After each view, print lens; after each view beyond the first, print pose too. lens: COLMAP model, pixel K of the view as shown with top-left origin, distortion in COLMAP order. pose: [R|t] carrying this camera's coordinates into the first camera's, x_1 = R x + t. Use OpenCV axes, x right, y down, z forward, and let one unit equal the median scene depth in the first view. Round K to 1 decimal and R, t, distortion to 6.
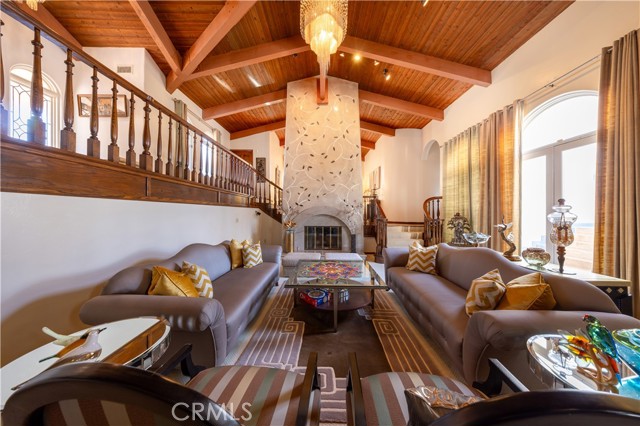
lens RADIAL K [[186.6, 0, 319.1], [0, 186.6, 214.5], [0, 0, 1]] dist [-0.001053, 0.000003]
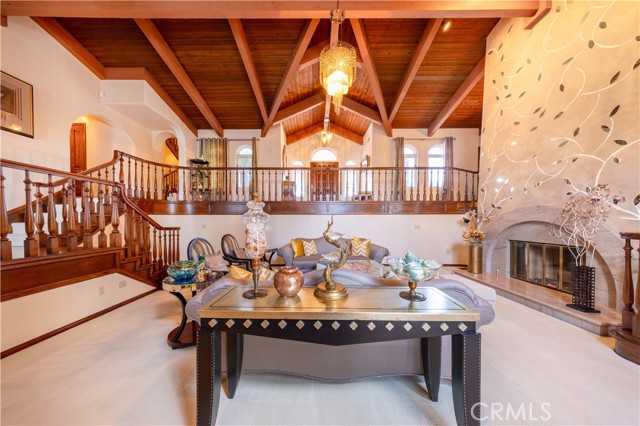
lens RADIAL K [[186.6, 0, 317.4], [0, 186.6, 225.7], [0, 0, 1]] dist [-0.001053, 0.000003]
pose [[0.060491, 0.006630, -0.998147, 0.533154], [0.003568, 0.999970, 0.006859, 0.009203], [0.998162, -0.003976, 0.060465, 0.316438]]
